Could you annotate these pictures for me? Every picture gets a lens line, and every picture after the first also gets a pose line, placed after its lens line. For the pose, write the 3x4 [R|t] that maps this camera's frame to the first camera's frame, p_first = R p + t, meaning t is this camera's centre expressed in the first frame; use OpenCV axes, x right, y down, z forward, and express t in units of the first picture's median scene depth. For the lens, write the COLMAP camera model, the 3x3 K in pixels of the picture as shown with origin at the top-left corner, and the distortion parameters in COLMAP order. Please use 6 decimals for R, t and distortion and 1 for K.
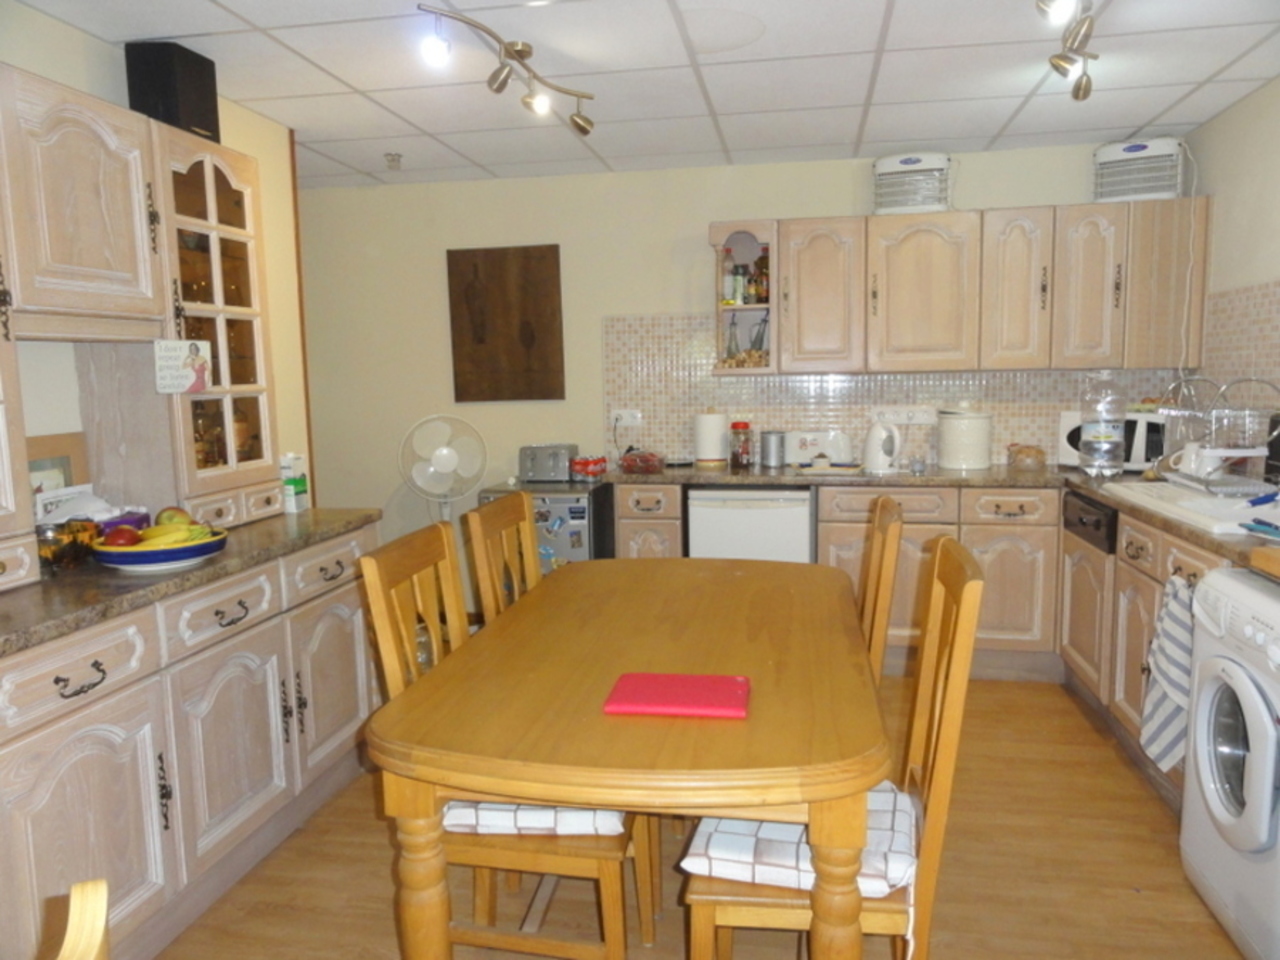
lens RADIAL K [[915.8, 0, 645.1], [0, 915.8, 479.1], [0, 0, 1]] dist [0.010359, 0.000344]
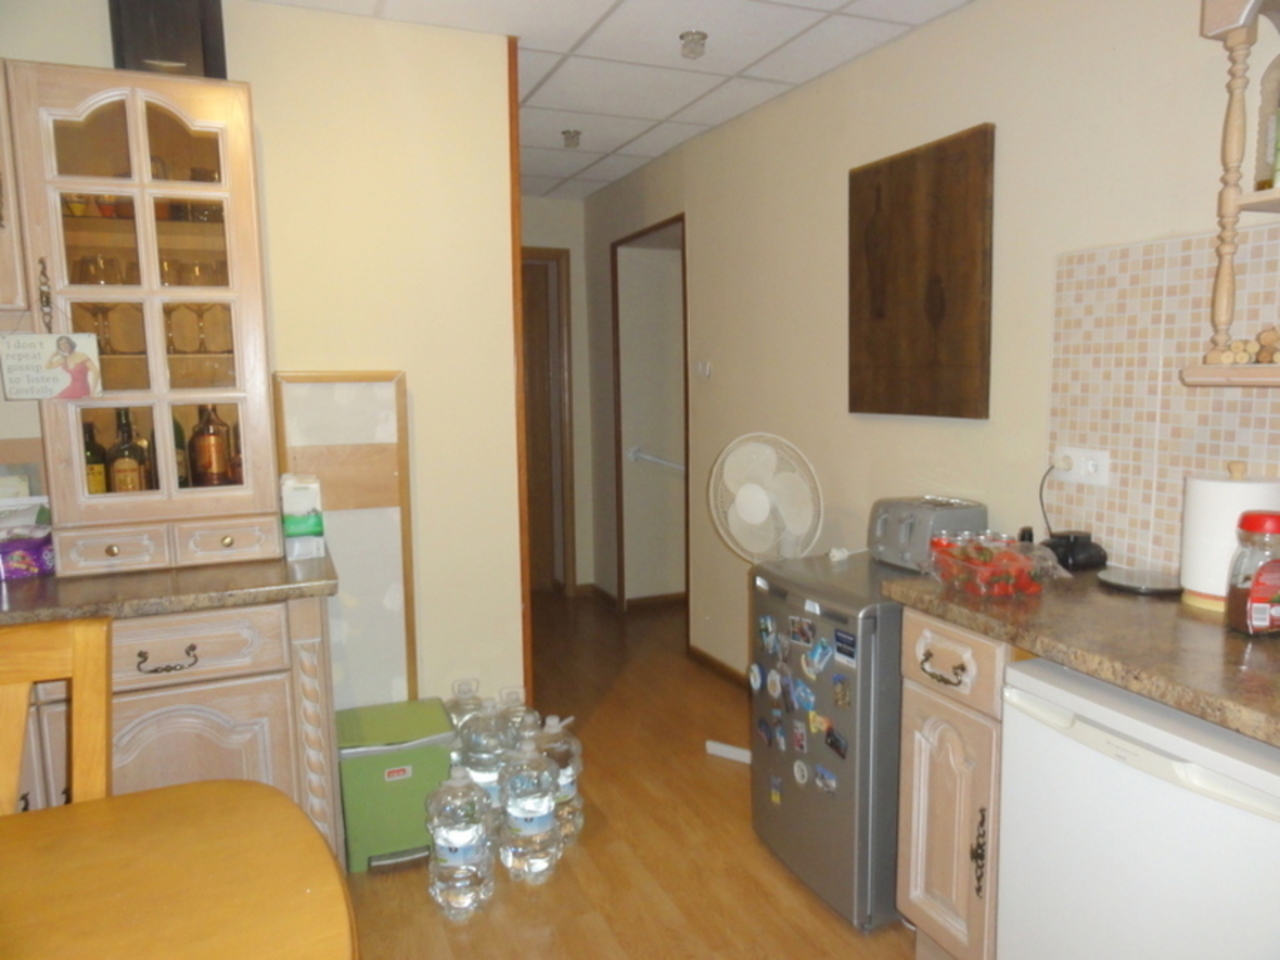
lens RADIAL K [[915.8, 0, 649.5], [0, 915.8, 477.0], [0, 0, 1]] dist [0.010359, 0.000344]
pose [[0.544579, 0.110353, -0.831418, 0.303358], [-0.094804, 0.993052, 0.069709, -0.086720], [0.833334, 0.040860, 0.551258, 0.652562]]
